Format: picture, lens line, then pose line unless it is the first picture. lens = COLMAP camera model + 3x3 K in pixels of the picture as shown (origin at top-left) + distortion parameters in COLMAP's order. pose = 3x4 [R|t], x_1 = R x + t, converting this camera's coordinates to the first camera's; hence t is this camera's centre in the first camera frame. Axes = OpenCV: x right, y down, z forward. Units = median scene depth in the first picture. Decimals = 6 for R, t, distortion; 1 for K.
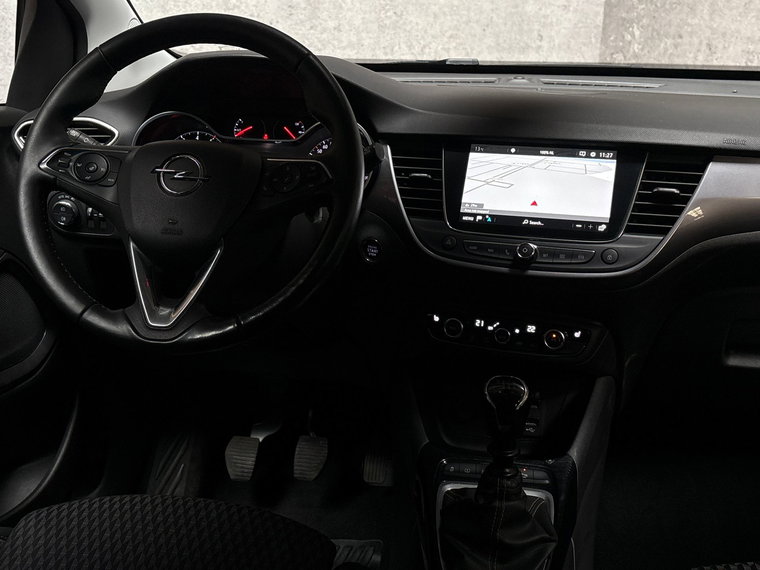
lens RADIAL K [[893.3, 0, 383.7], [0, 893.3, 302.3], [0, 0, 1]] dist [0.034976, 0.000000]
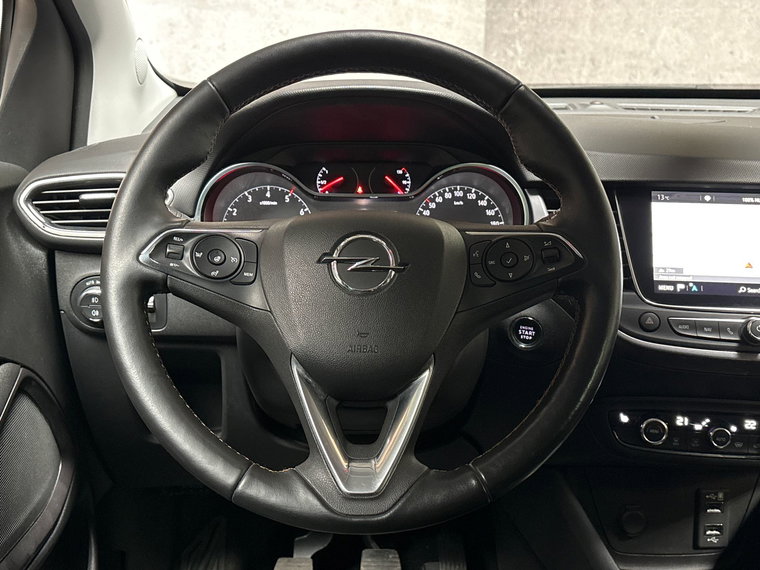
lens RADIAL K [[893.3, 0, 382.4], [0, 893.3, 288.7], [0, 0, 1]] dist [0.034976, 0.000000]
pose [[0.984120, -0.057312, 0.167997, -0.268271], [0.062600, 0.997691, -0.026347, -0.085358], [-0.166099, 0.036446, 0.985435, 0.264122]]
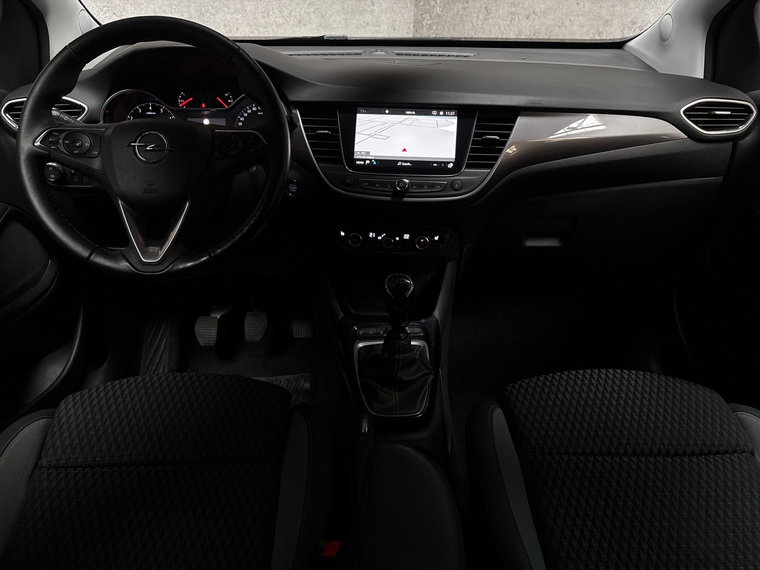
lens RADIAL K [[594.4, 0, 386.1], [0, 594.4, 295.7], [0, 0, 1]] dist [0.038536, -0.022198]
pose [[0.980872, -0.094249, 0.170317, -0.045779], [0.063302, 0.981852, 0.178773, -0.050692], [-0.184076, -0.164572, 0.969037, 0.026987]]
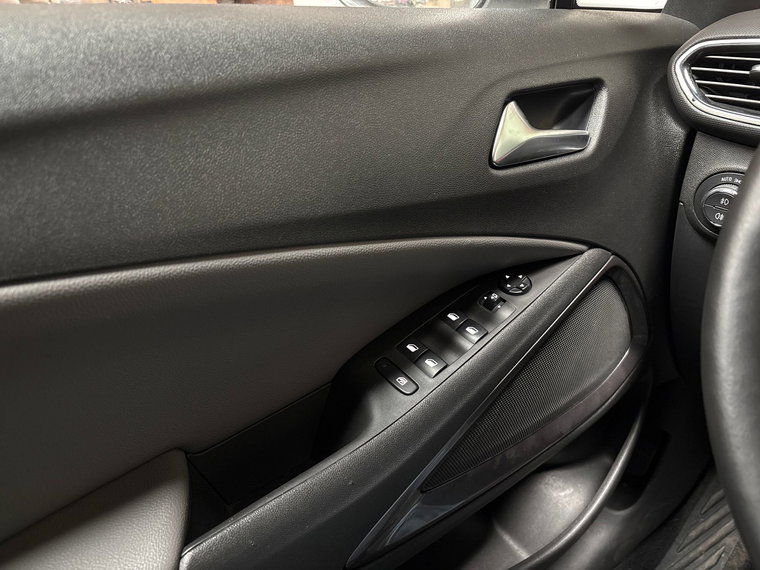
lens RADIAL K [[594.4, 0, 376.8], [0, 594.4, 288.3], [0, 0, 1]] dist [0.038536, -0.022198]
pose [[0.764870, 0.290529, -0.574949, -0.309738], [-0.162366, 0.950653, 0.264377, -0.125908], [0.623387, -0.108862, 0.774298, 0.583959]]
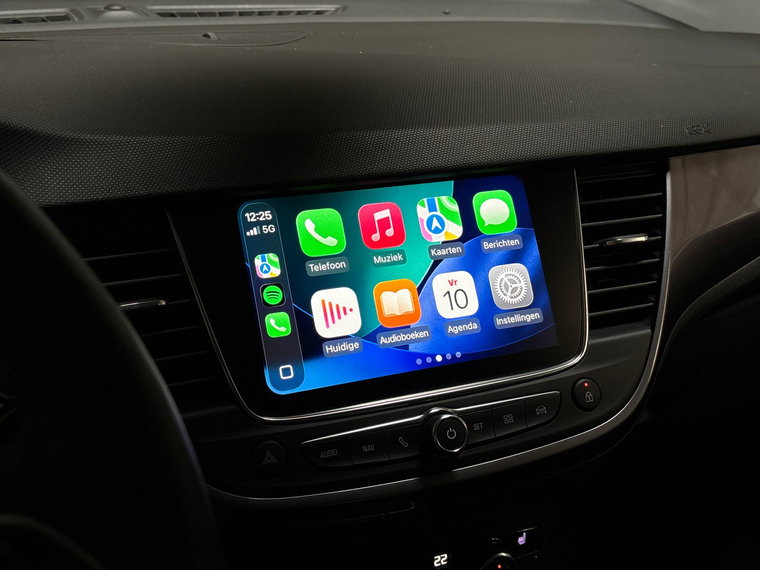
lens RADIAL K [[893.3, 0, 387.1], [0, 893.3, 290.7], [0, 0, 1]] dist [0.034976, 0.000000]
pose [[0.782585, -0.246691, 0.571581, -0.096651], [0.183619, 0.968758, 0.166706, -0.191671], [-0.594849, -0.025508, 0.803433, 0.608703]]
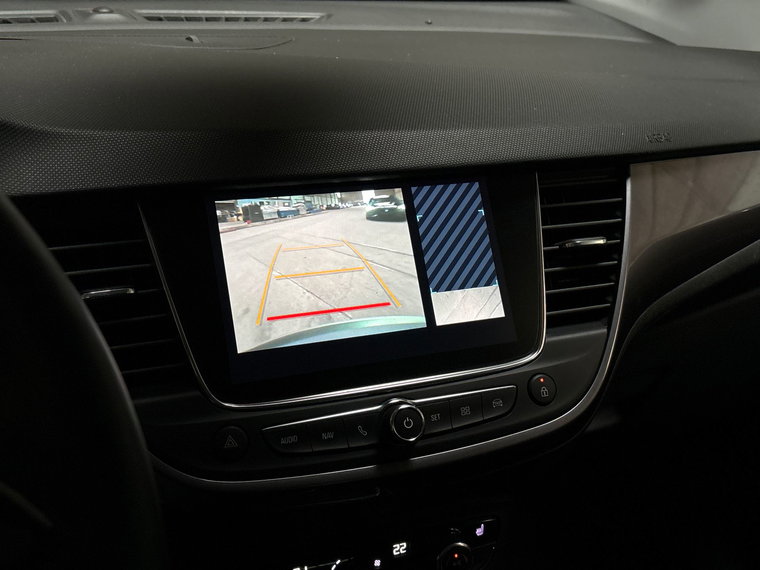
lens RADIAL K [[893.3, 0, 386.5], [0, 893.3, 287.3], [0, 0, 1]] dist [0.034976, 0.000000]
pose [[0.784687, -0.223193, 0.578318, -0.095256], [0.164465, 0.974457, 0.152923, -0.184320], [-0.597677, -0.024884, 0.801351, 0.585385]]
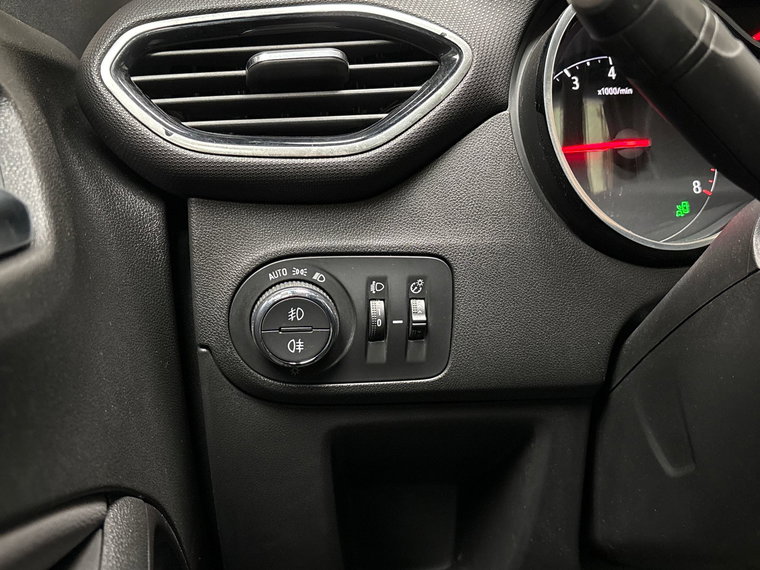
lens RADIAL K [[893.3, 0, 375.2], [0, 893.3, 285.5], [0, 0, 1]] dist [0.034976, 0.000000]
pose [[0.953416, -0.101529, 0.284061, -0.445812], [0.127601, 0.989002, -0.074788, -0.094721], [-0.273344, 0.107551, 0.955885, 0.765842]]
